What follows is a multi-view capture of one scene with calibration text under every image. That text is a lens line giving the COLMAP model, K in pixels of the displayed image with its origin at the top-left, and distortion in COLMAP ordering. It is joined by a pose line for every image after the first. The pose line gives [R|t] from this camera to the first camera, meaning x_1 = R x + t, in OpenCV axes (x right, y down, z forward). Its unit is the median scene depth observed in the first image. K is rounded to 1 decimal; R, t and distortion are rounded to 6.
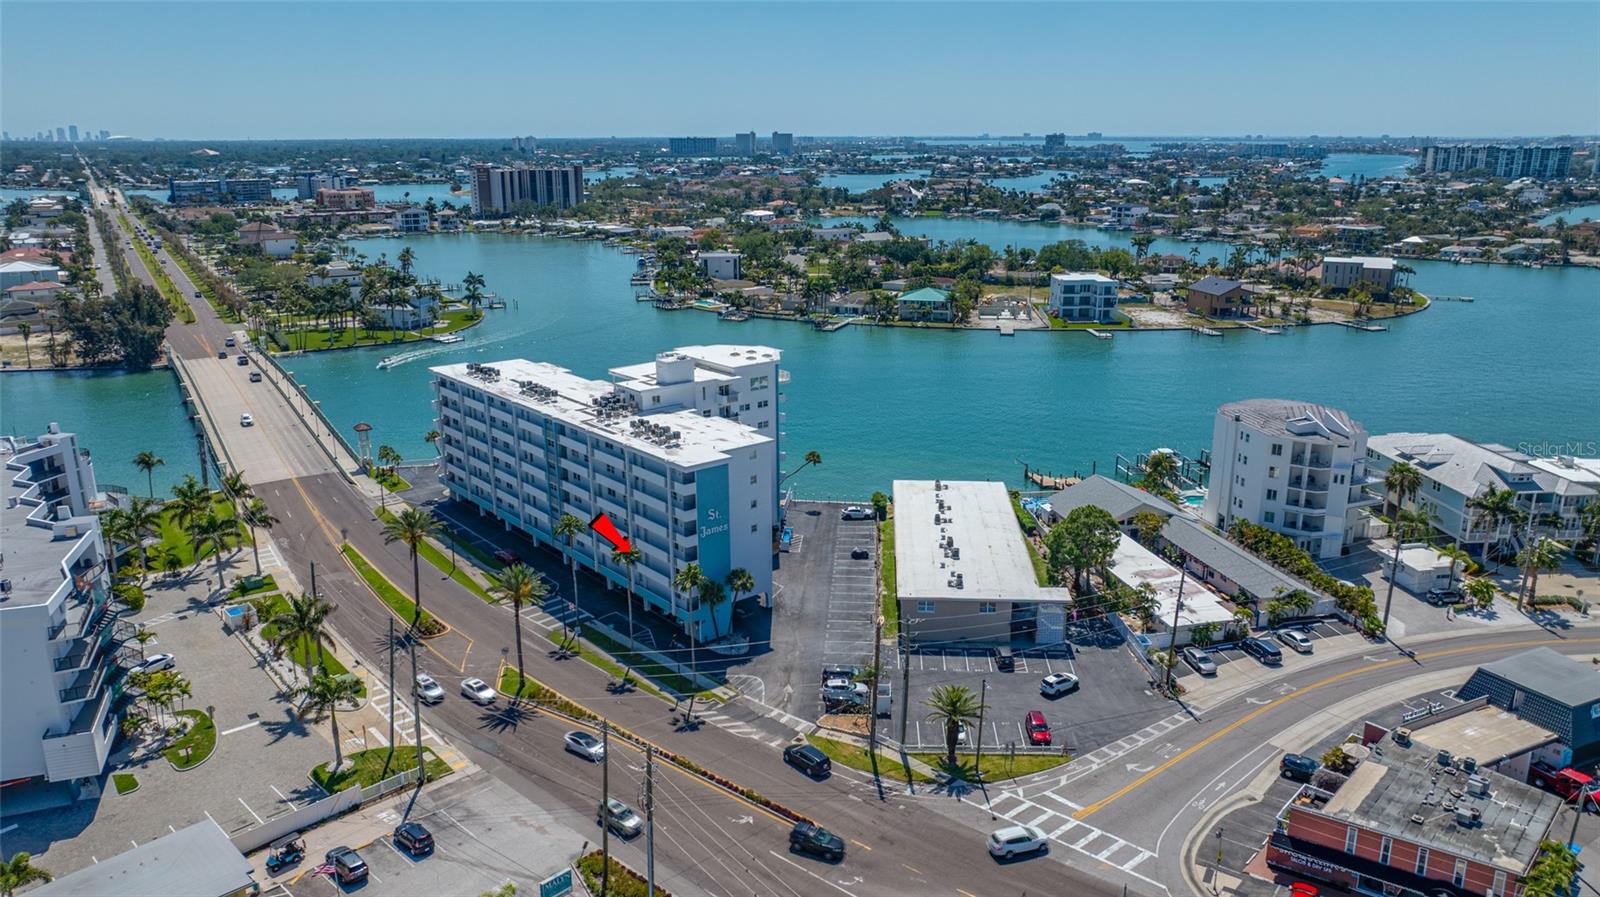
lens RADIAL K [[1130.8, 0, 803.9], [0, 1130.8, 442.6], [0, 0, 1]] dist [-0.019202, 0.002340]
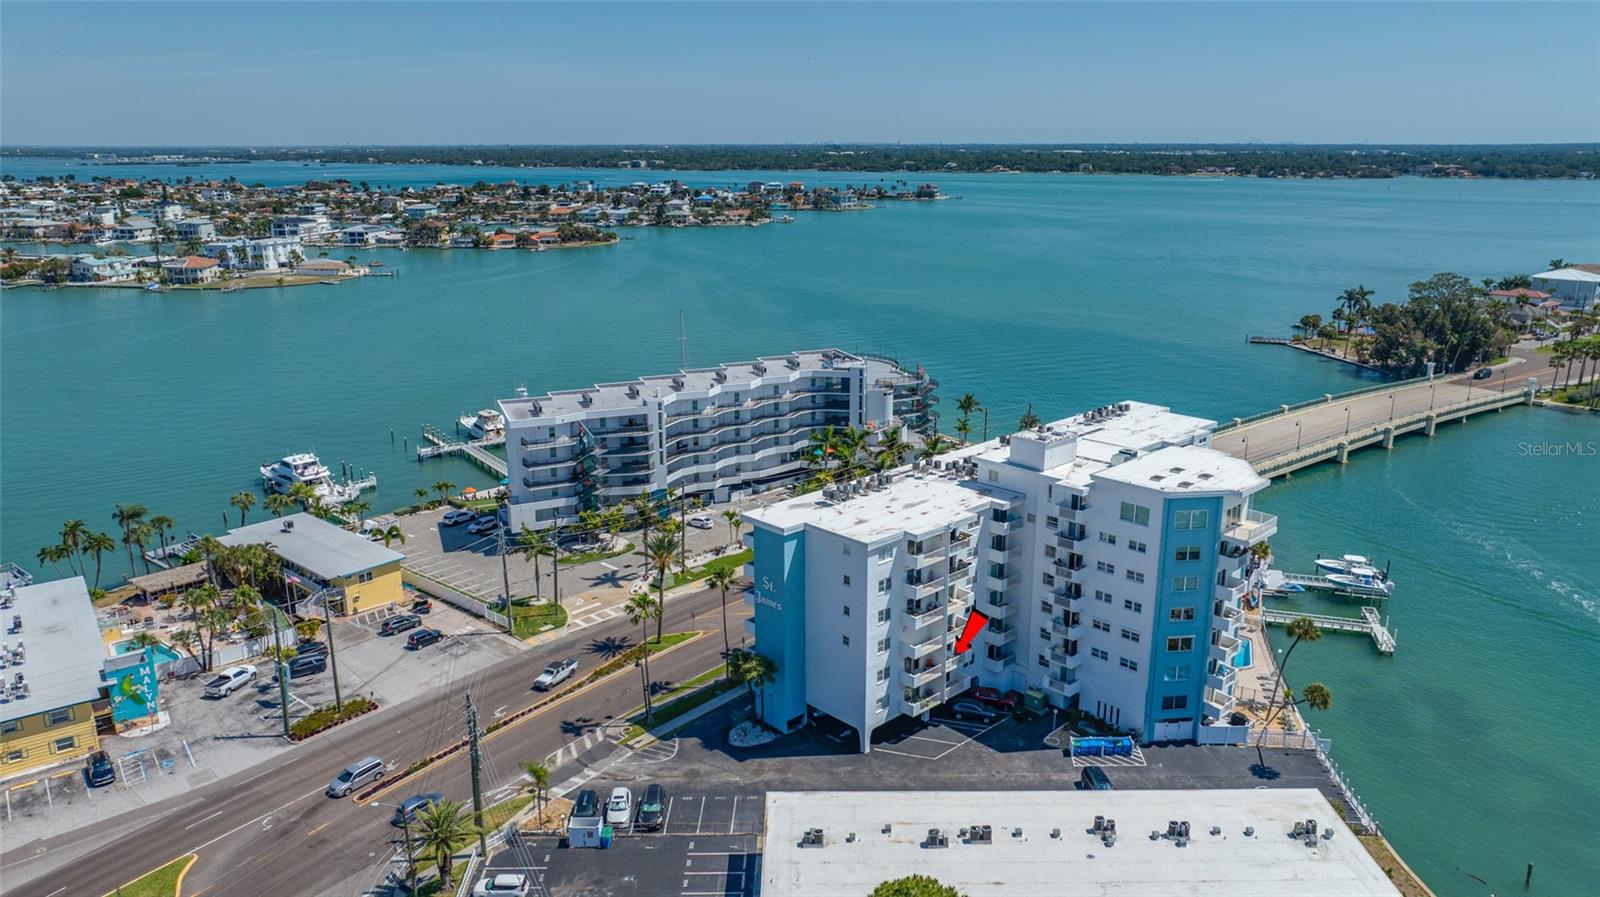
lens RADIAL K [[1132.1, 0, 809.1], [0, 1132.1, 432.9], [0, 0, 1]] dist [-0.020348, 0.001803]
pose [[0.072918, 0.250536, -0.965357, 0.591592], [-0.265925, 0.937776, 0.223291, -0.199512], [0.961232, 0.240431, 0.135005, 0.725080]]
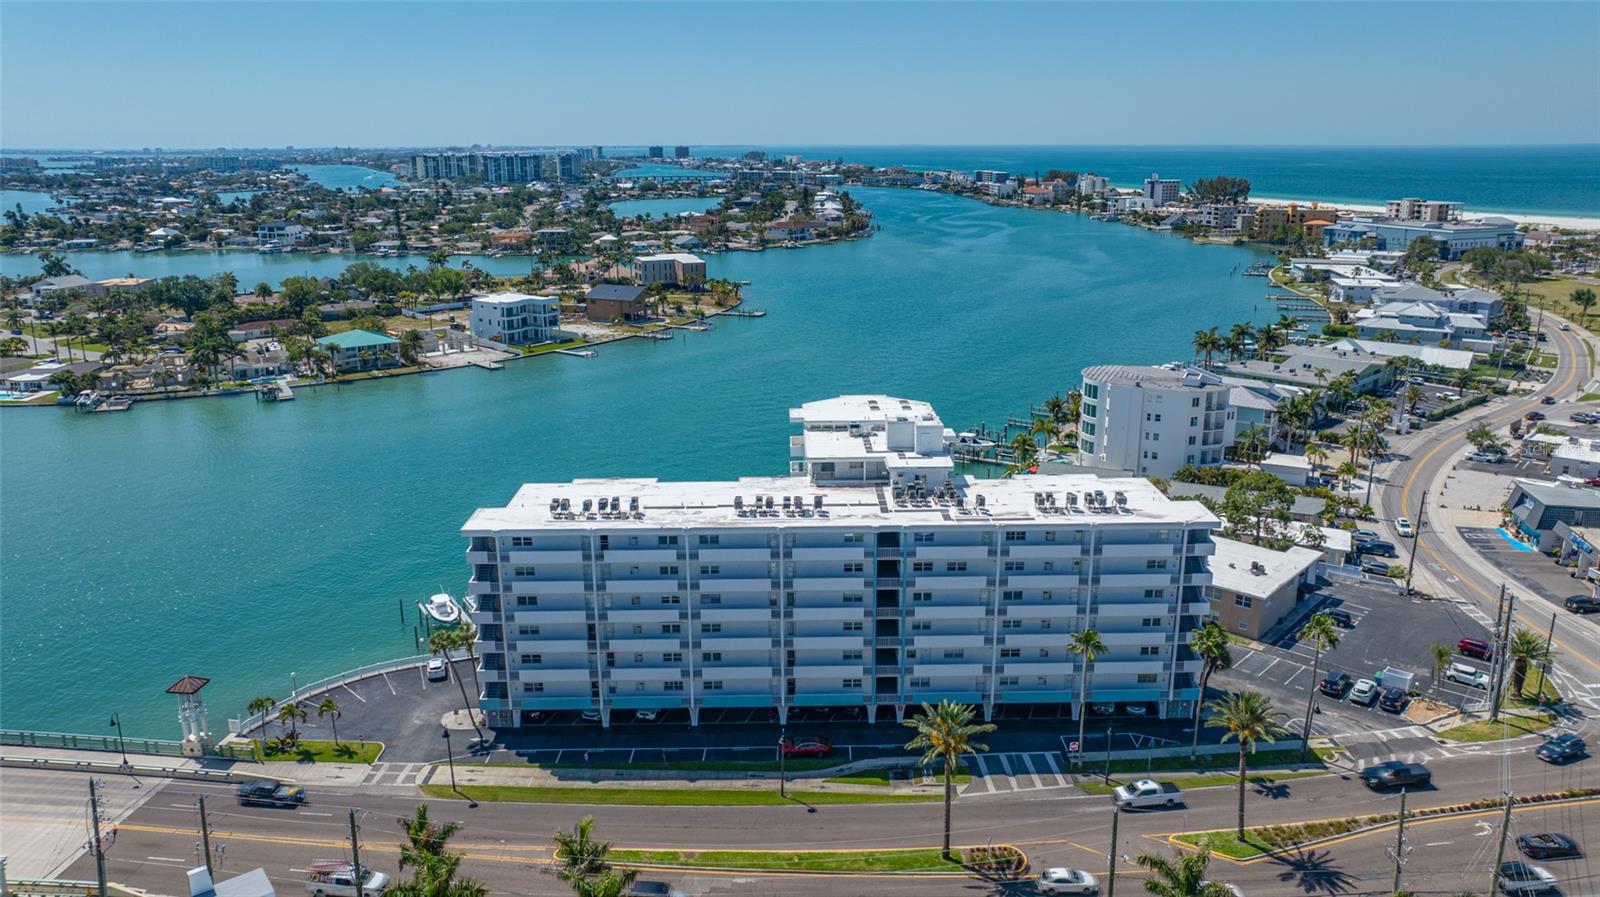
lens RADIAL K [[1130.8, 0, 803.9], [0, 1130.8, 442.6], [0, 0, 1]] dist [-0.019202, 0.002340]
pose [[0.625051, -0.200801, 0.754315, -0.744533], [0.208165, 0.974230, 0.086851, -0.140930], [-0.752316, 0.102736, 0.650743, 0.532673]]
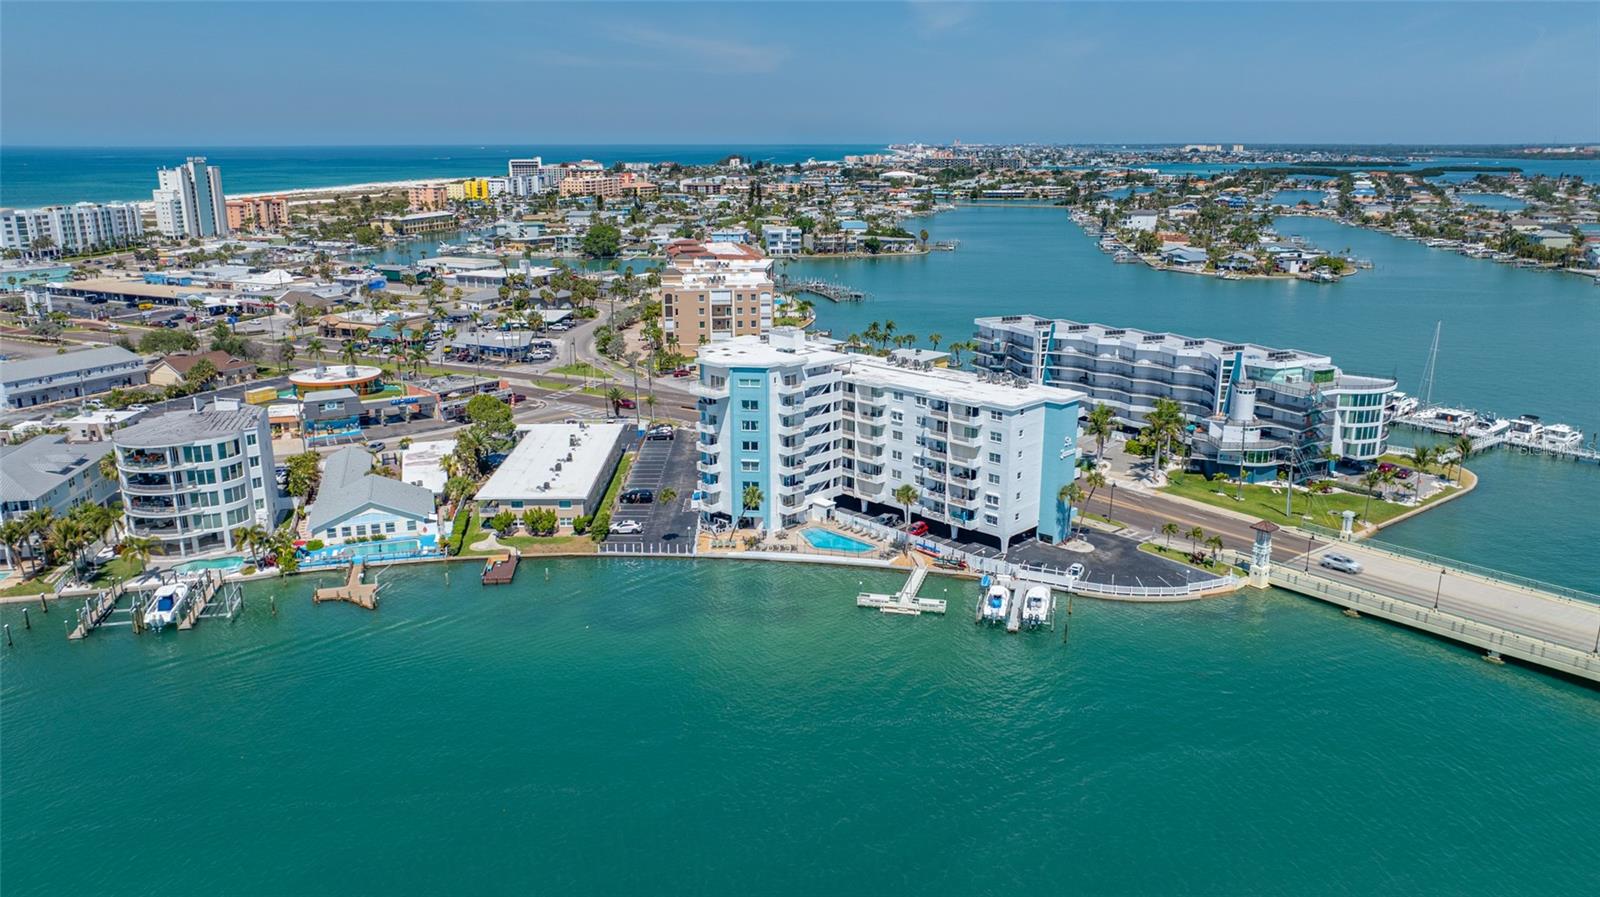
lens RADIAL K [[1144.5, 0, 806.7], [0, 1144.5, 440.1], [0, 0, 1]] dist [-0.019812, 0.006650]
pose [[-0.995424, 0.026436, -0.091822, -0.021828], [-0.023345, 0.864560, 0.501988, -0.558161], [0.092656, 0.501834, -0.859987, 2.028707]]
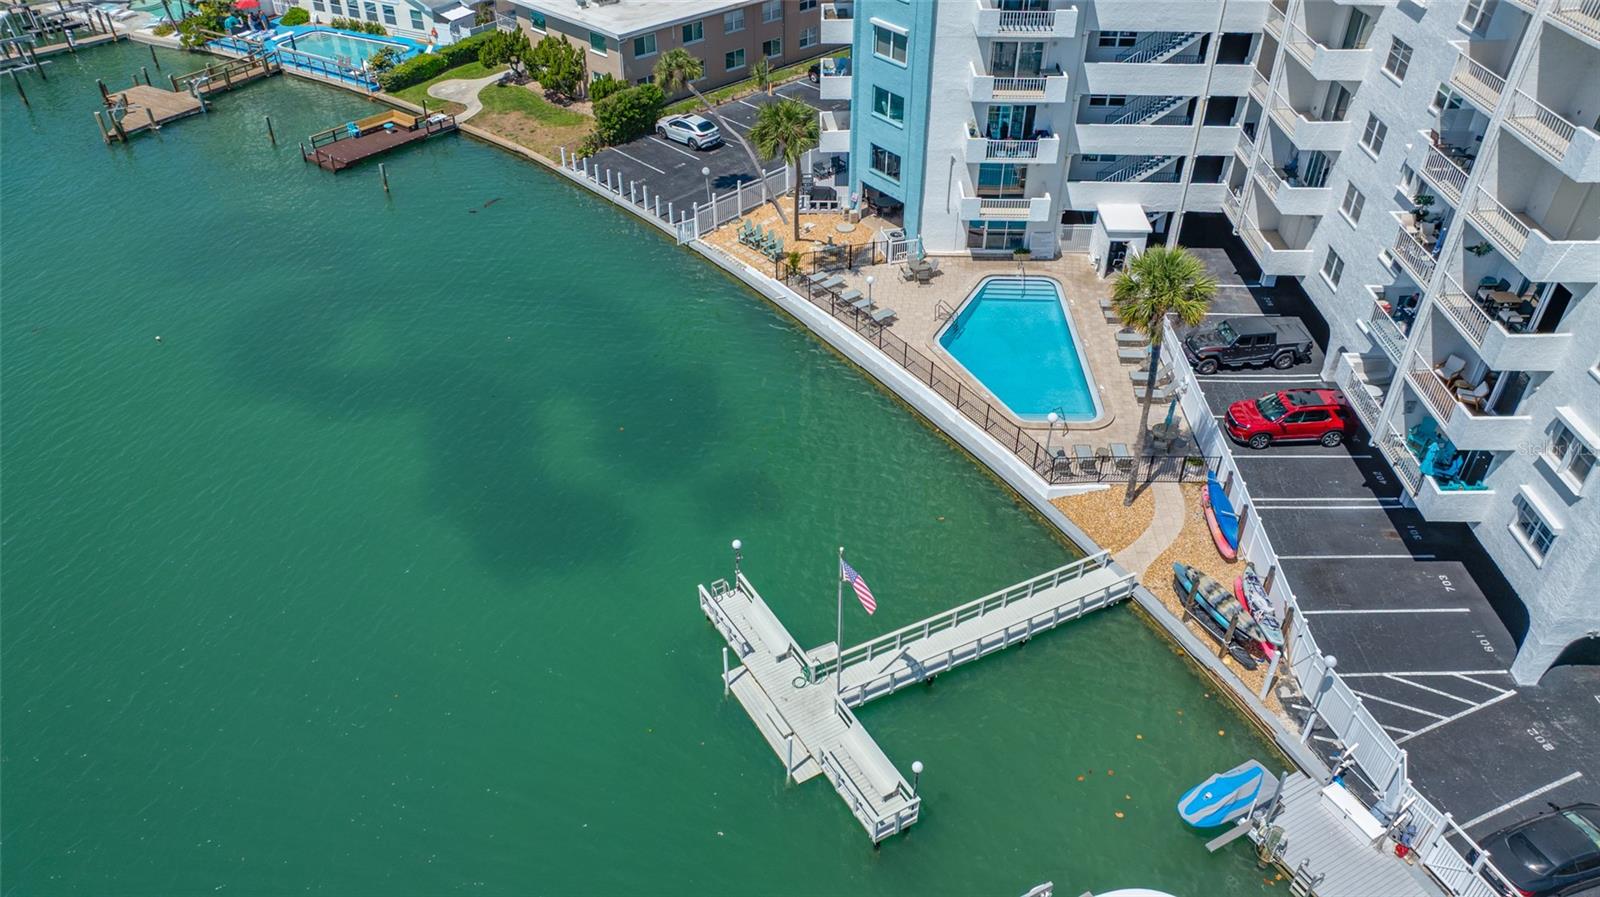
lens RADIAL K [[1130.8, 0, 803.9], [0, 1130.8, 442.6], [0, 0, 1]] dist [-0.019202, 0.002340]
pose [[-0.753997, -0.387753, 0.530222, -0.284903], [0.174663, 0.659781, 0.730878, -0.180523], [-0.633231, 0.643690, -0.429747, 1.366561]]
